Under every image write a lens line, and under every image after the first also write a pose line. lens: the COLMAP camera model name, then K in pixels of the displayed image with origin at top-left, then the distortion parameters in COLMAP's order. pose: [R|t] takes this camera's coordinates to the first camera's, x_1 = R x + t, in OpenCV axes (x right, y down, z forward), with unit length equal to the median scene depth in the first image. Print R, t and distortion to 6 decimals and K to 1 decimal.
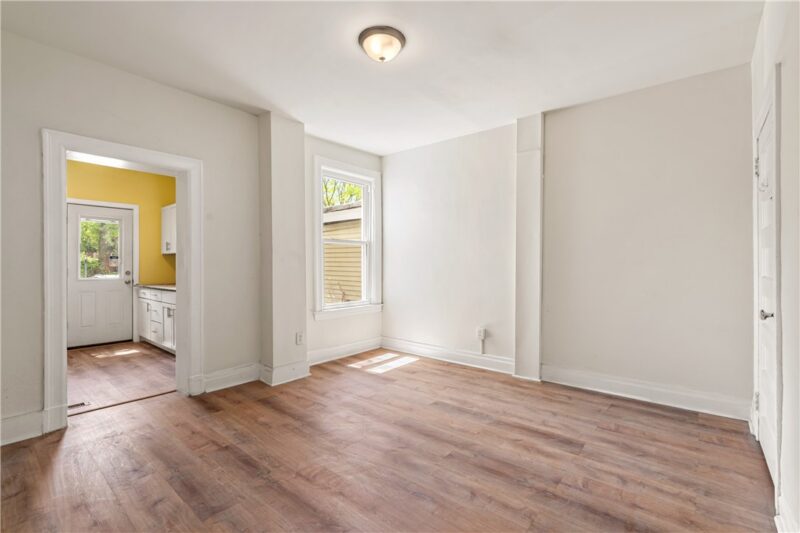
lens RADIAL K [[364.2, 0, 398.6], [0, 364.2, 264.9], [0, 0, 1]] dist [0.000245, 0.000071]
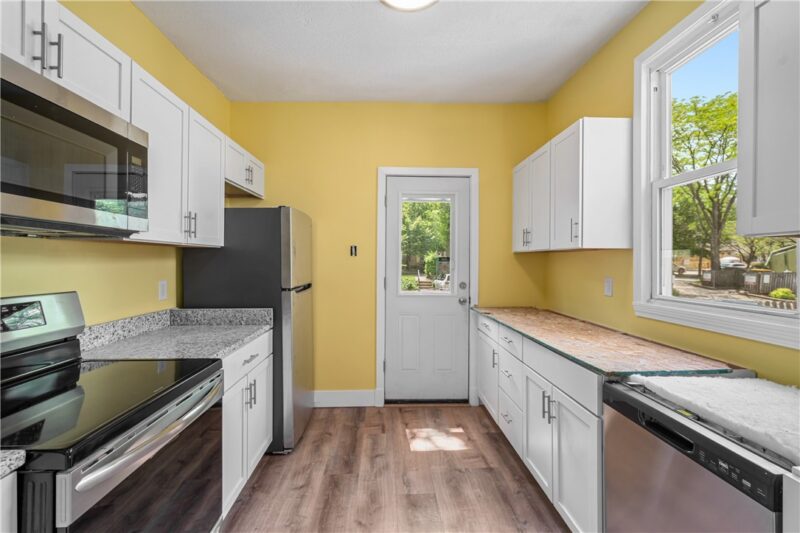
lens RADIAL K [[364.2, 0, 398.6], [0, 364.2, 264.9], [0, 0, 1]] dist [0.000245, 0.000071]
pose [[0.676251, 0.005890, -0.736648, -0.543606], [-0.005004, 0.999982, 0.003403, -0.018570], [0.736655, 0.001385, 0.676268, 0.752219]]
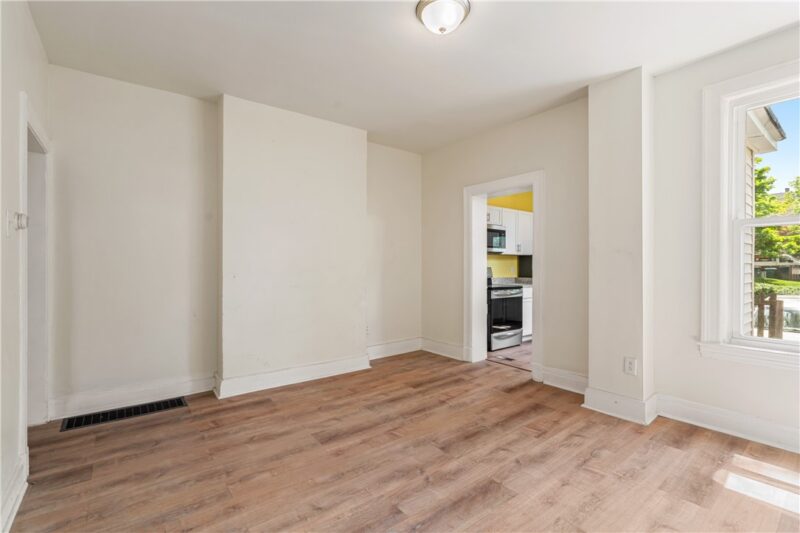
lens RADIAL K [[364.2, 0, 398.6], [0, 364.2, 264.9], [0, 0, 1]] dist [0.000245, 0.000071]
pose [[-0.206209, 0.000946, -0.978507, 0.541262], [-0.003149, 0.999994, 0.001630, -0.001240], [0.978503, 0.003417, -0.206205, 0.698201]]
